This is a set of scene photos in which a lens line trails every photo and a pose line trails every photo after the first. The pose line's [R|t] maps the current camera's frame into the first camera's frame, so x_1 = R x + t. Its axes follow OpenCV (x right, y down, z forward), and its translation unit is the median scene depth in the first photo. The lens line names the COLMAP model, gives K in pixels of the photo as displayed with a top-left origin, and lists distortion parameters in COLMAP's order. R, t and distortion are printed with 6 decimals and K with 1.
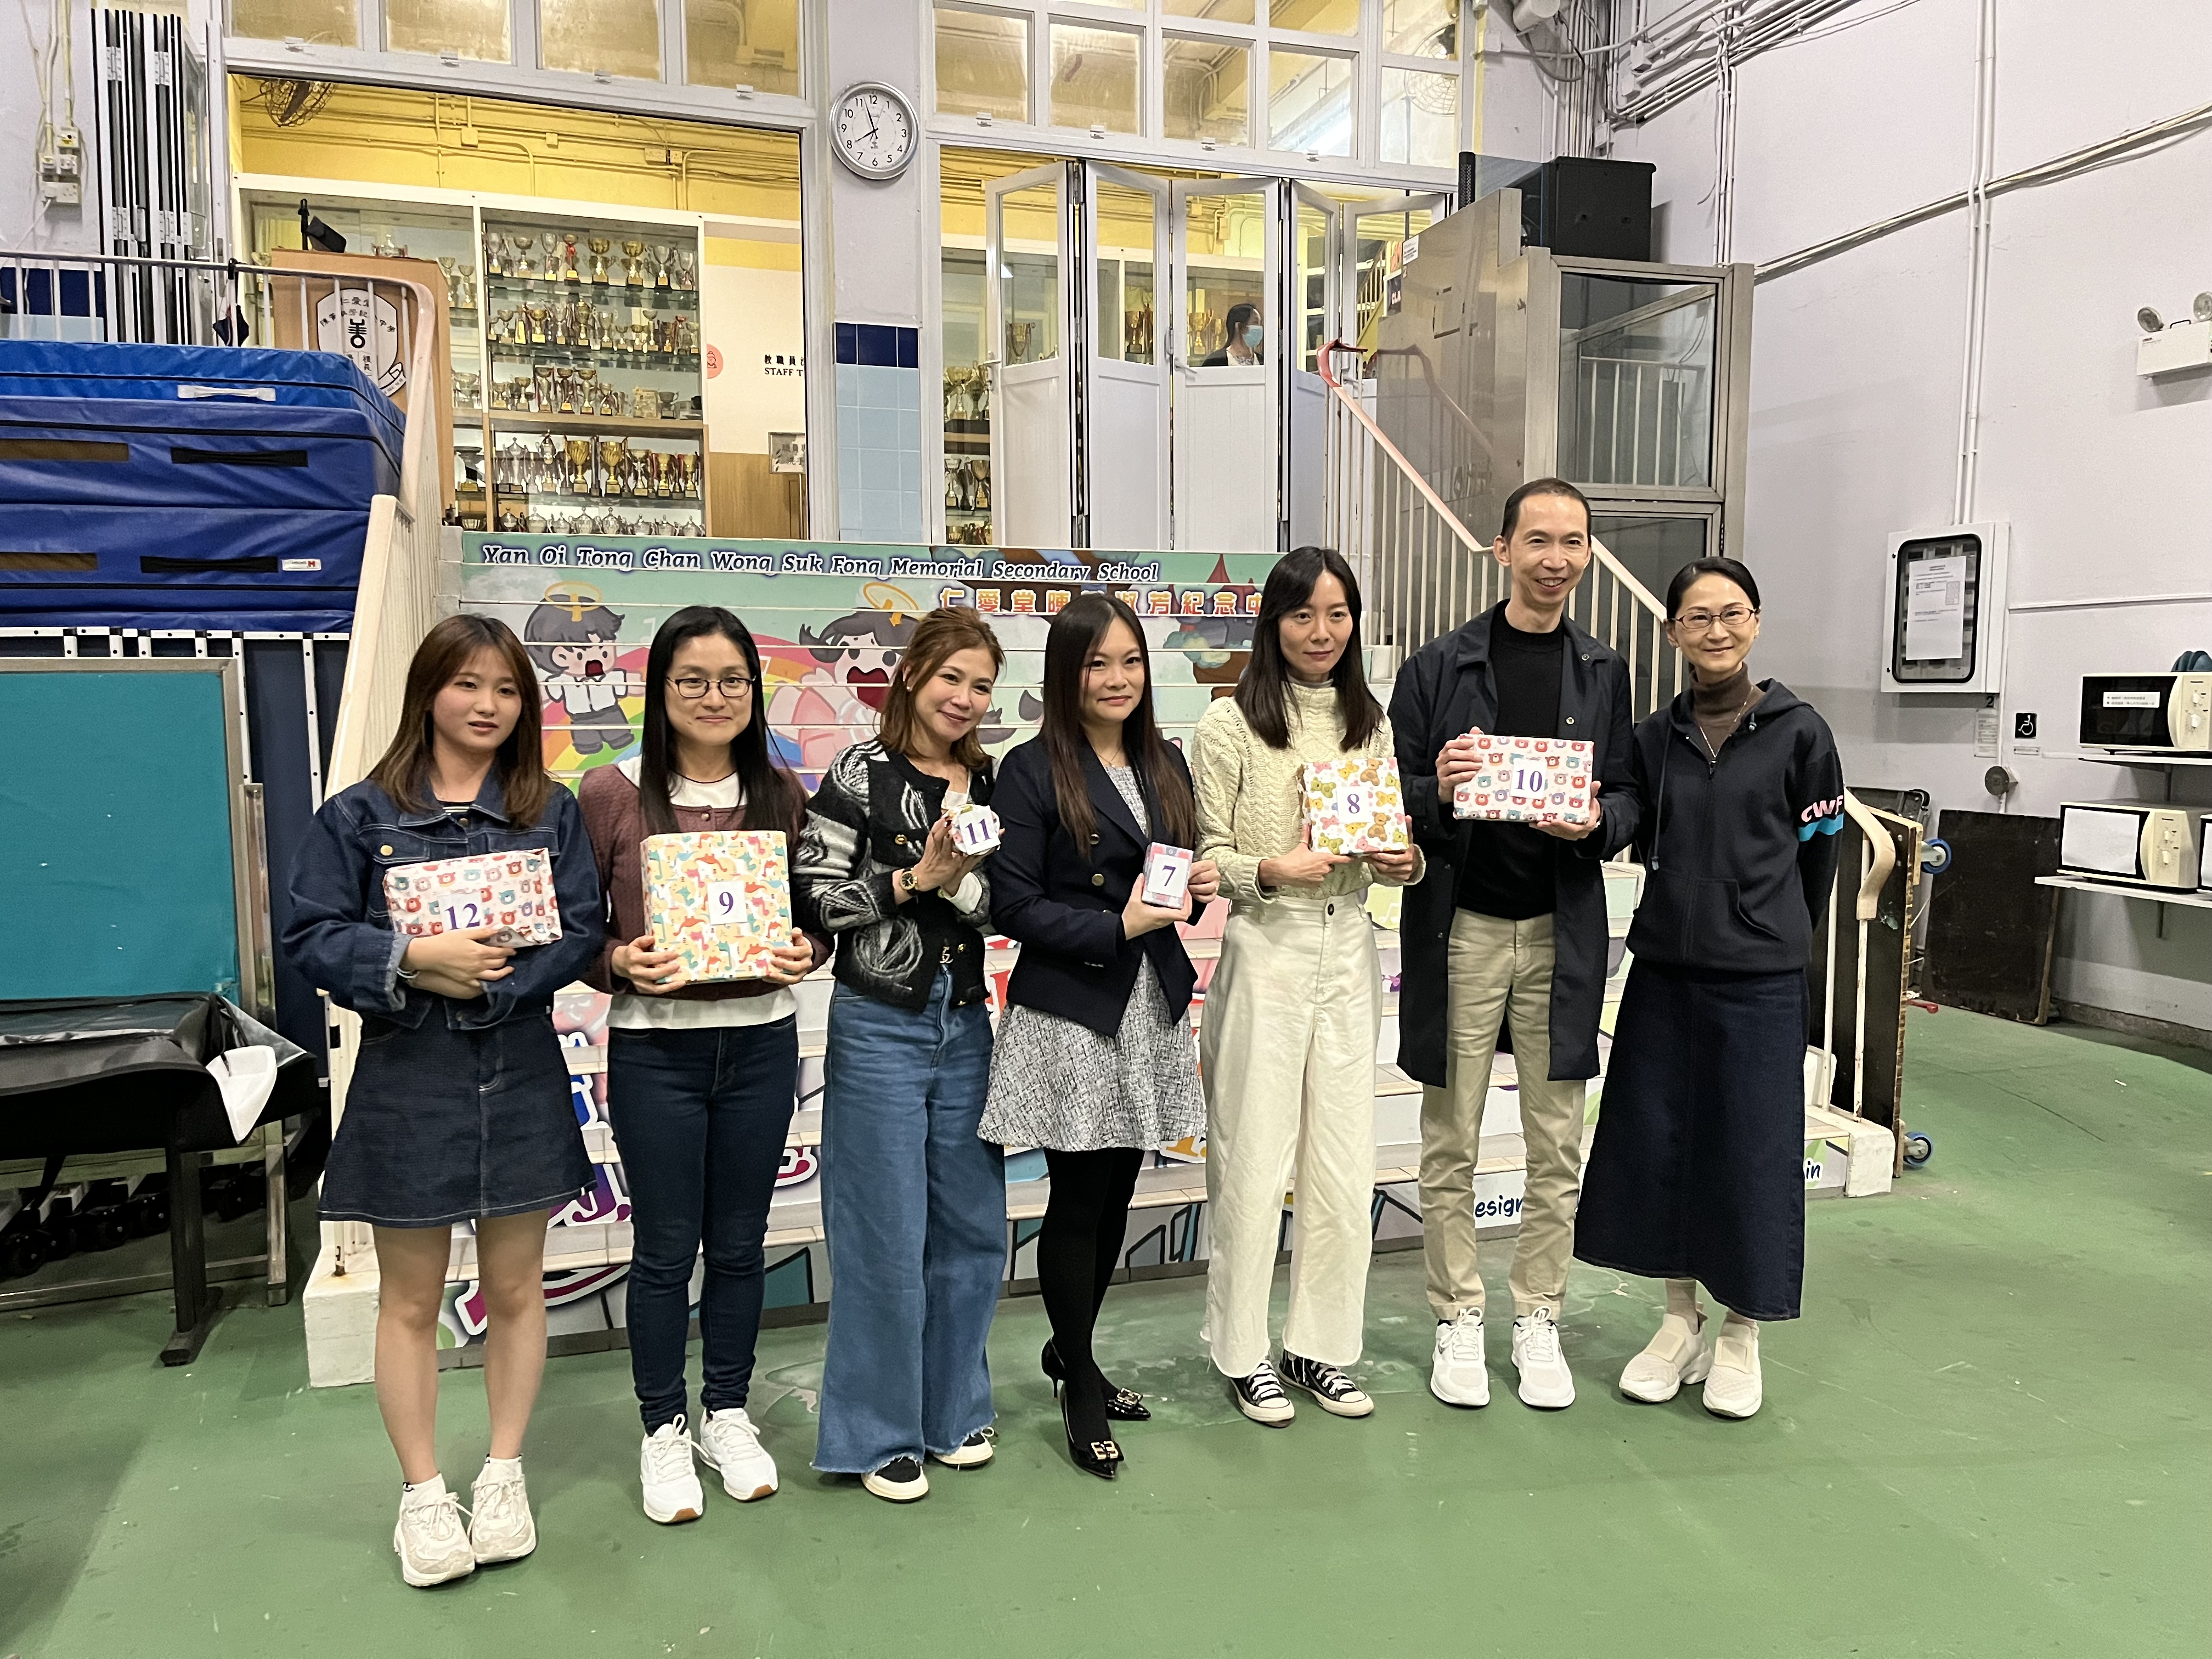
lens RADIAL K [[1668.6, 0, 1120.8], [0, 1668.6, 842.8], [0, 0, 1]] dist [0.056837, -0.087083]
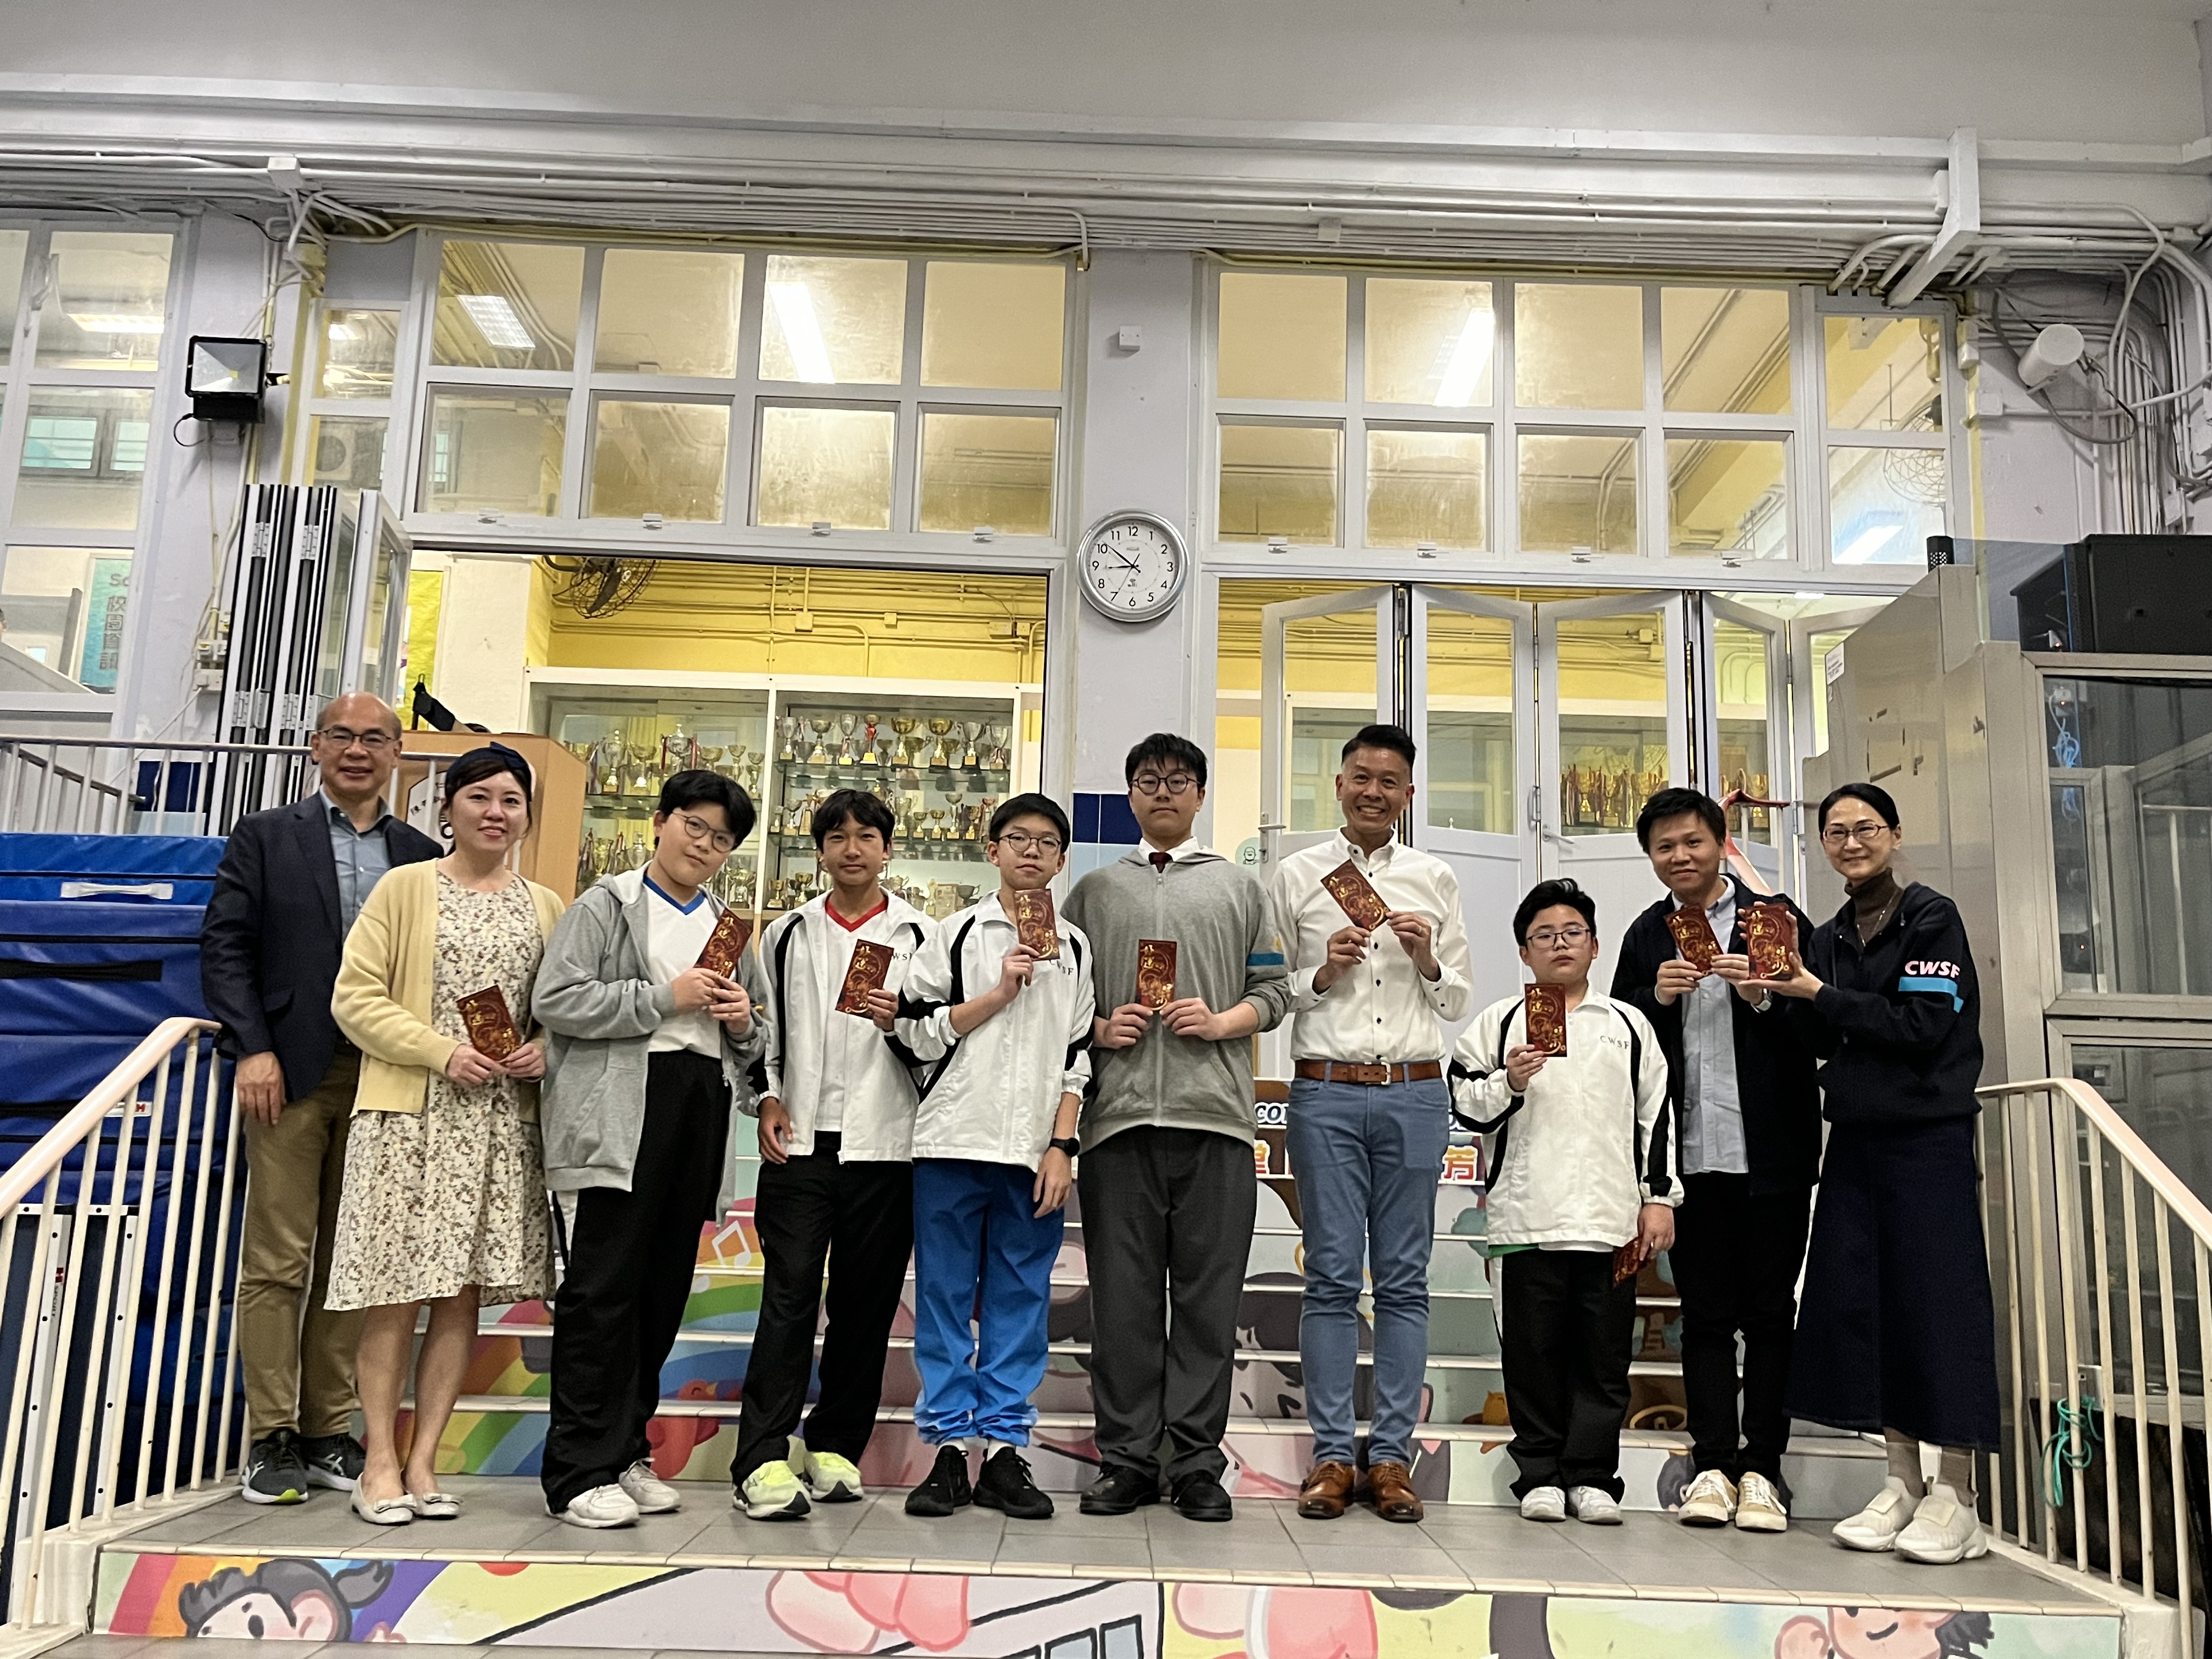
lens RADIAL K [[1940.9, 0, 1103.0], [0, 1940.9, 825.6], [0, 0, 1]] dist [0.025446, -0.020424]
pose [[0.952702, -0.028816, -0.302538, 0.133120], [-0.060527, 0.957560, -0.281807, -0.046634], [0.297819, 0.286790, 0.910525, 0.208536]]
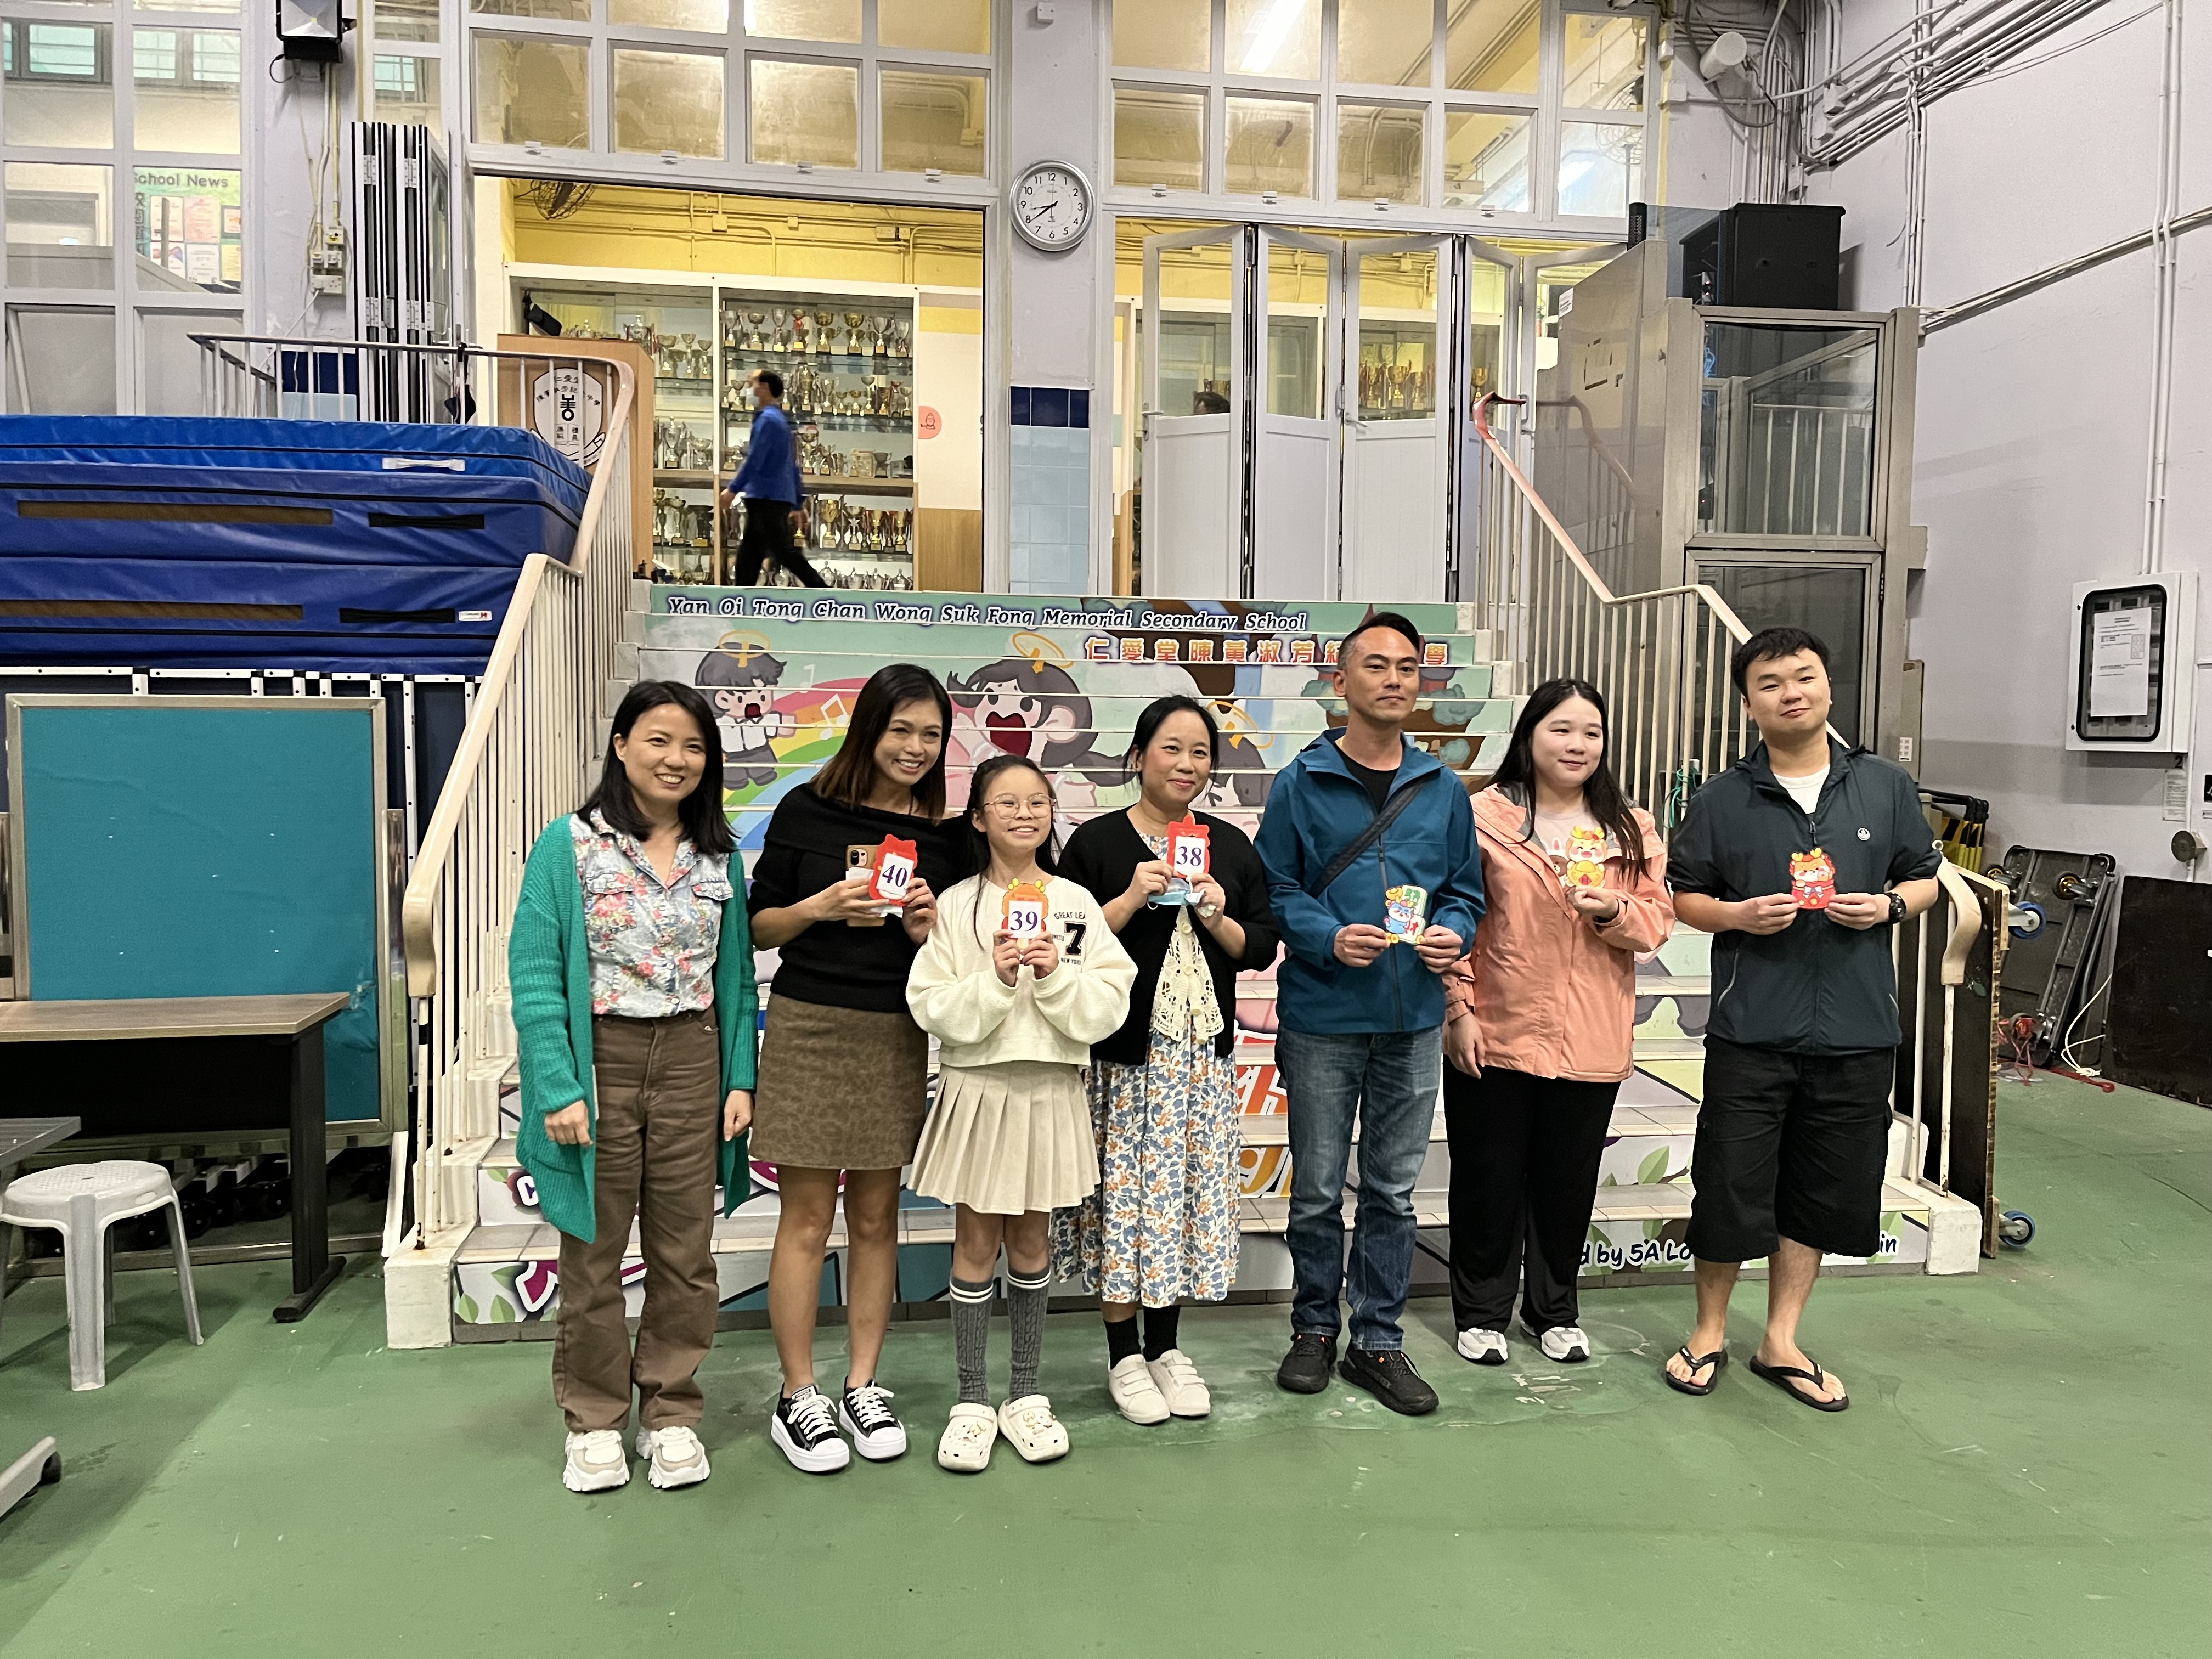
lens RADIAL K [[1668.6, 0, 1115.5], [0, 1668.6, 824.2], [0, 0, 1]] dist [0.056837, -0.087083]
pose [[0.986817, 0.021464, -0.160409, 0.079147], [-0.027618, 0.998962, -0.036236, 0.001267], [0.159464, 0.040188, 0.986385, -0.019211]]
